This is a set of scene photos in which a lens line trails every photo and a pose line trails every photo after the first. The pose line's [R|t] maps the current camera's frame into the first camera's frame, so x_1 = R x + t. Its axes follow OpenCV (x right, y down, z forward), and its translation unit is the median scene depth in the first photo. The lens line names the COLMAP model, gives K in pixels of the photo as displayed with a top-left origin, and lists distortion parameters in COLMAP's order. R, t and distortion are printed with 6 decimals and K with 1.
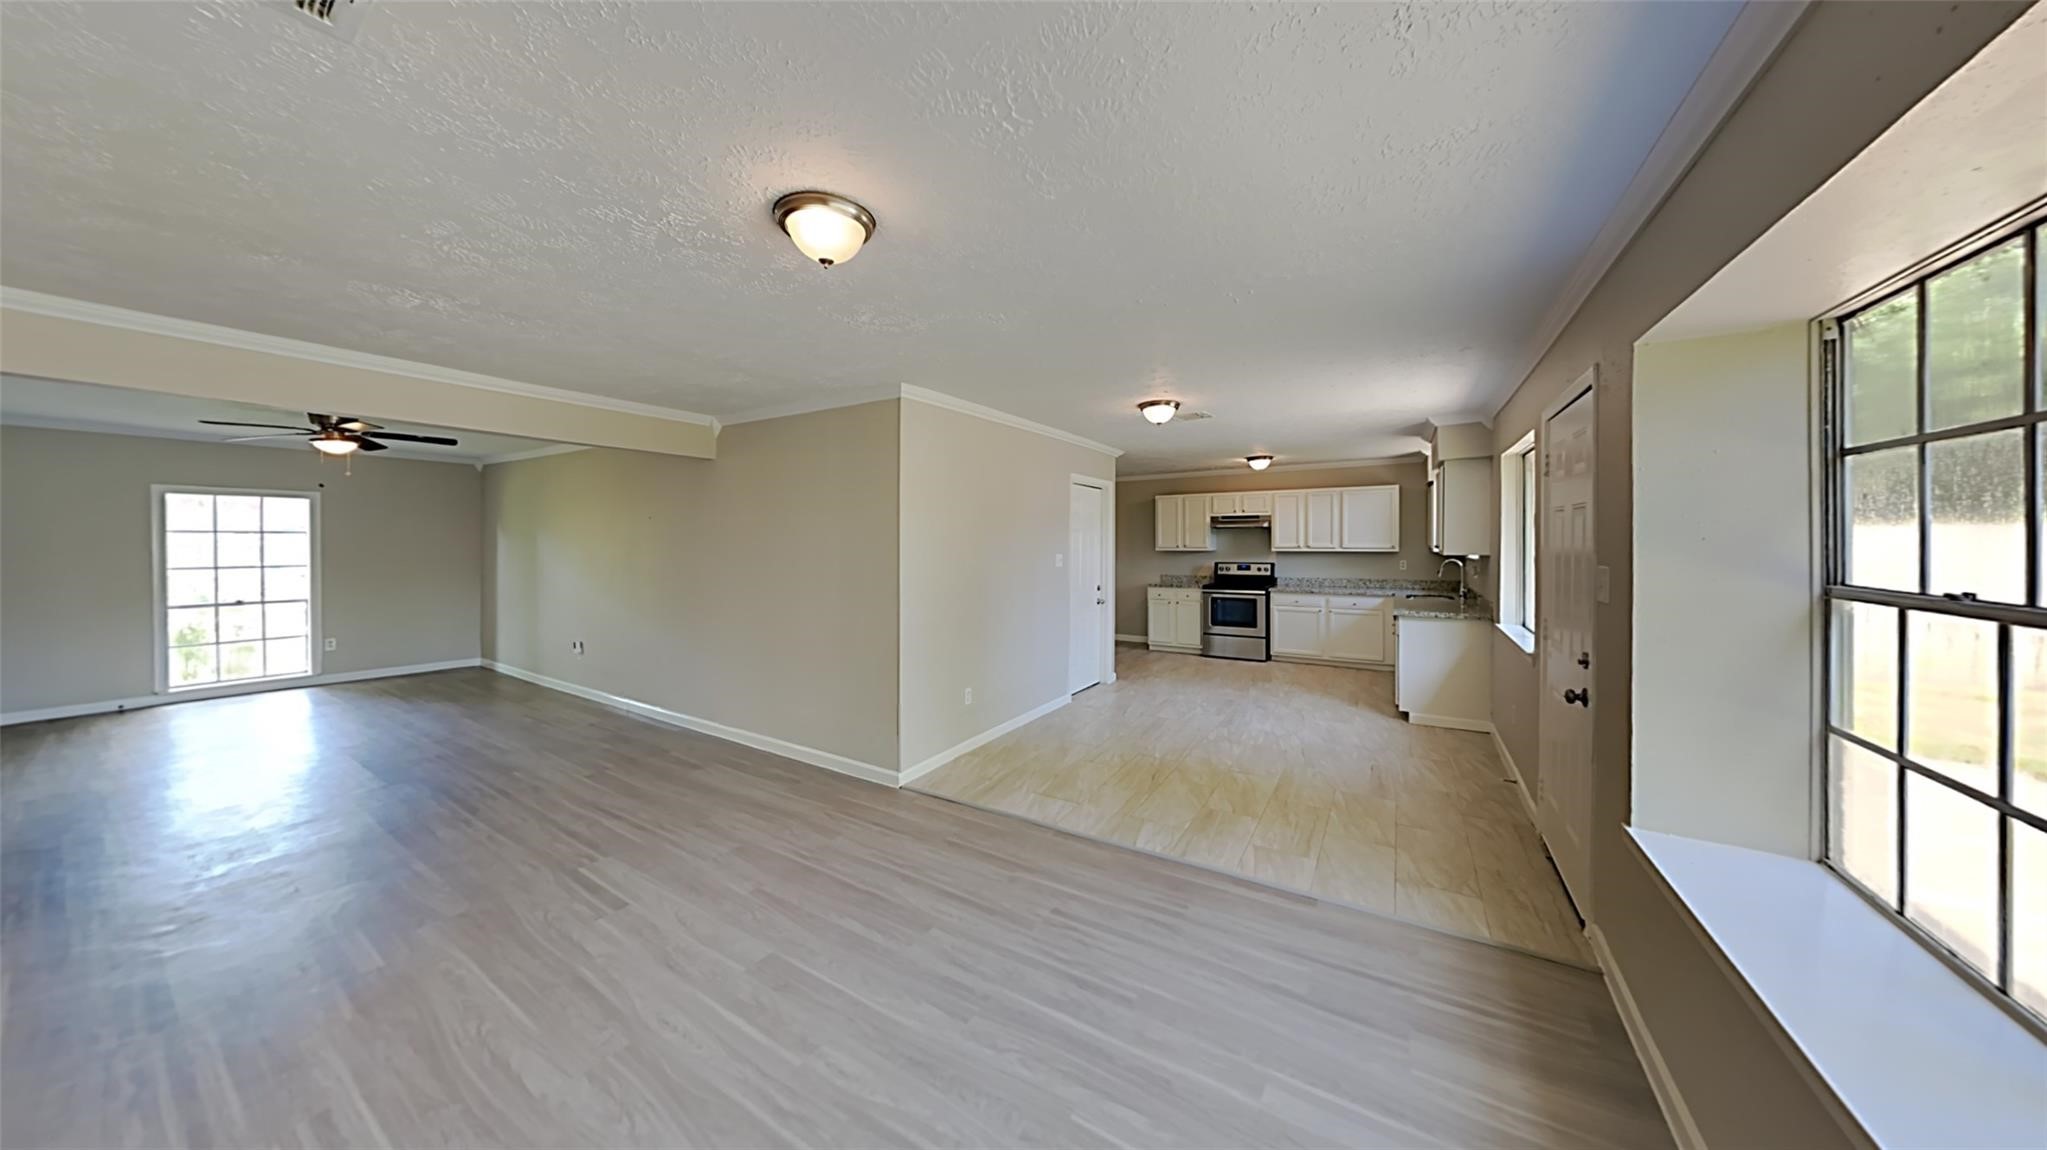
lens RADIAL K [[611.6, 0, 1024.8], [0, 611.6, 545.8], [0, 0, 1]] dist [-0.002584, 0.000067]
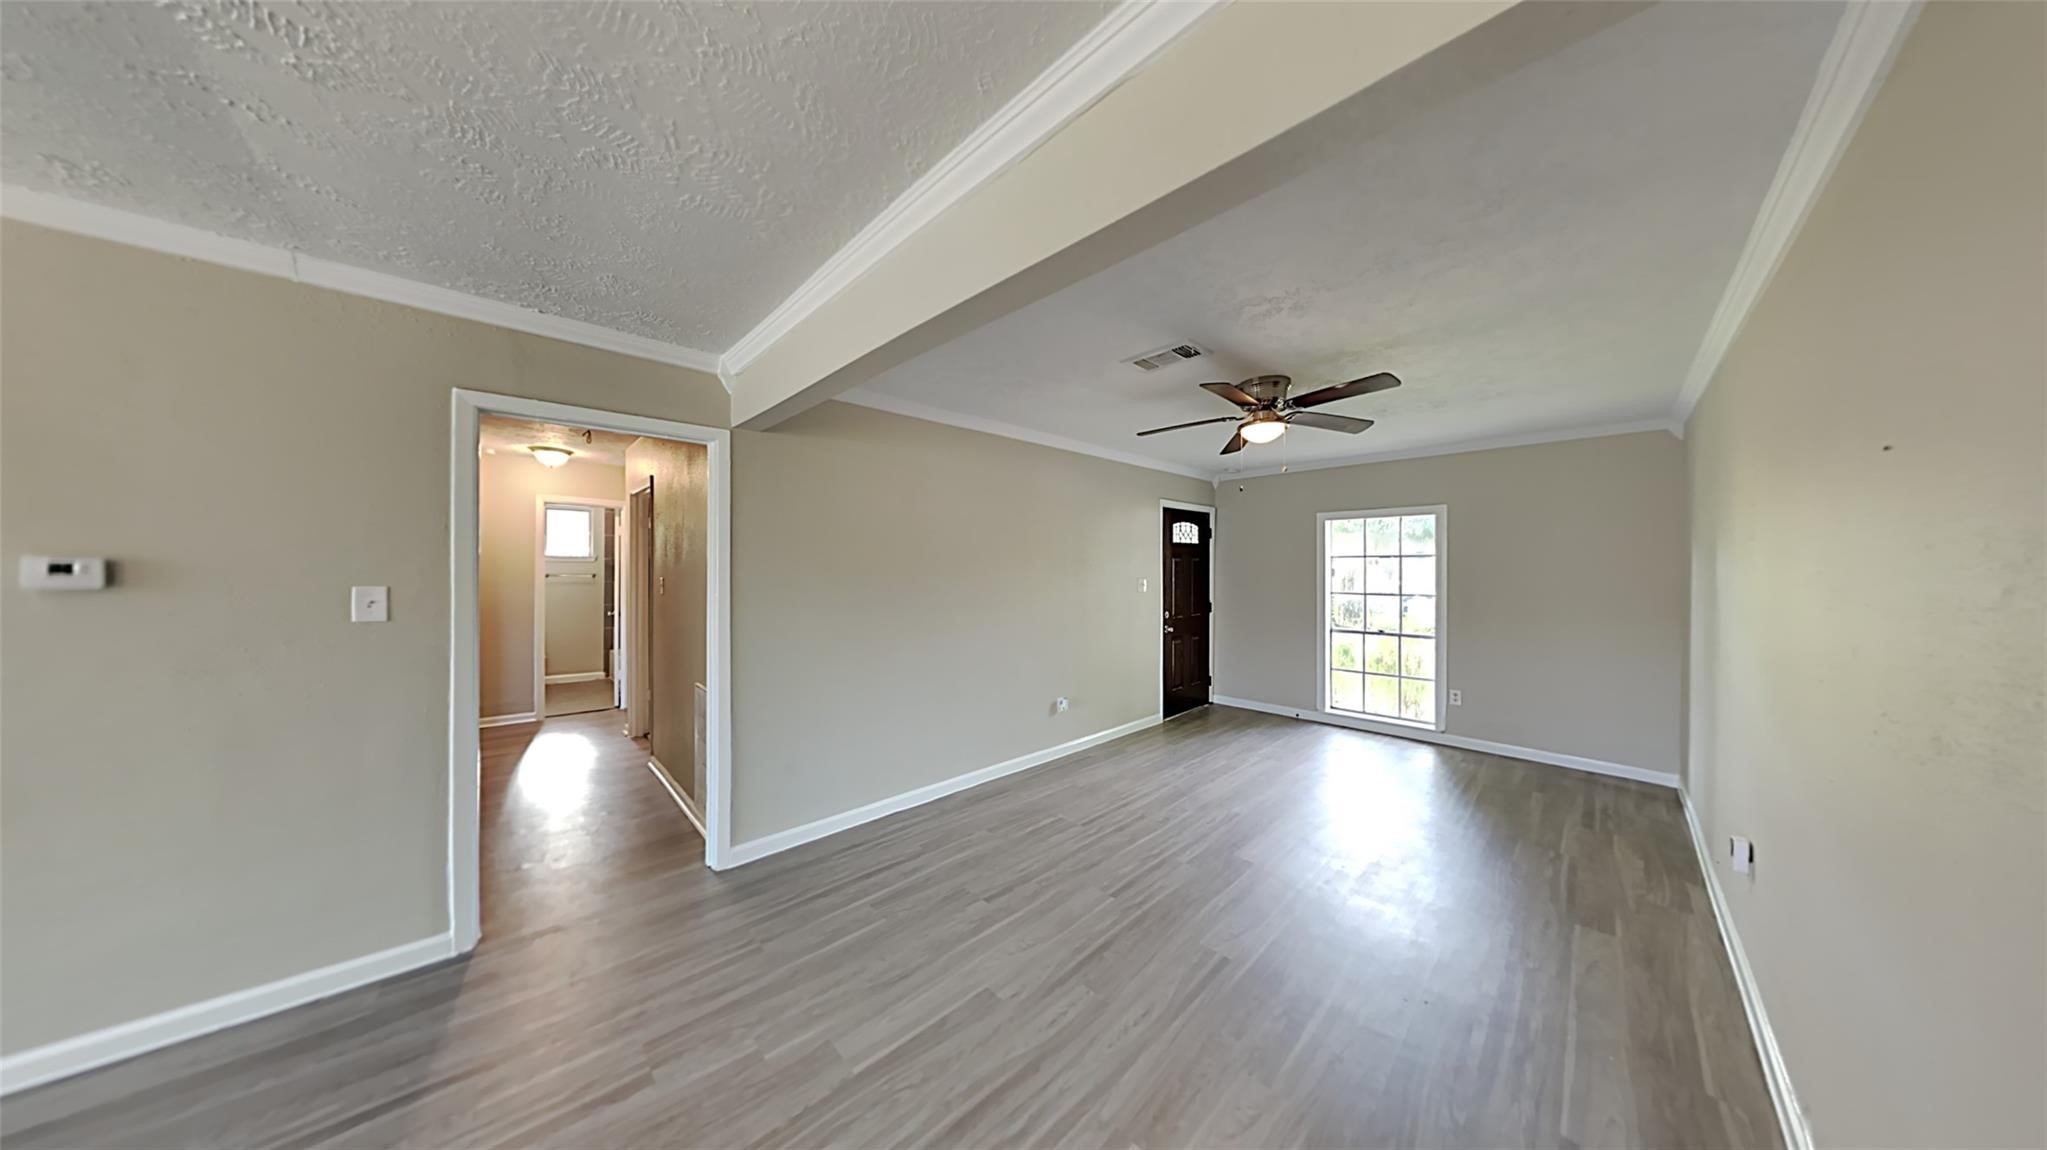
lens RADIAL K [[566.8, 0, 1021.6], [0, 566.8, 566.7], [0, 0, 1]] dist [-0.002129, 0.000195]
pose [[-0.248883, -0.004863, -0.968521, -0.318833], [-0.002626, 0.999987, -0.004346, -0.001649], [0.968530, 0.001461, -0.248893, 0.684661]]
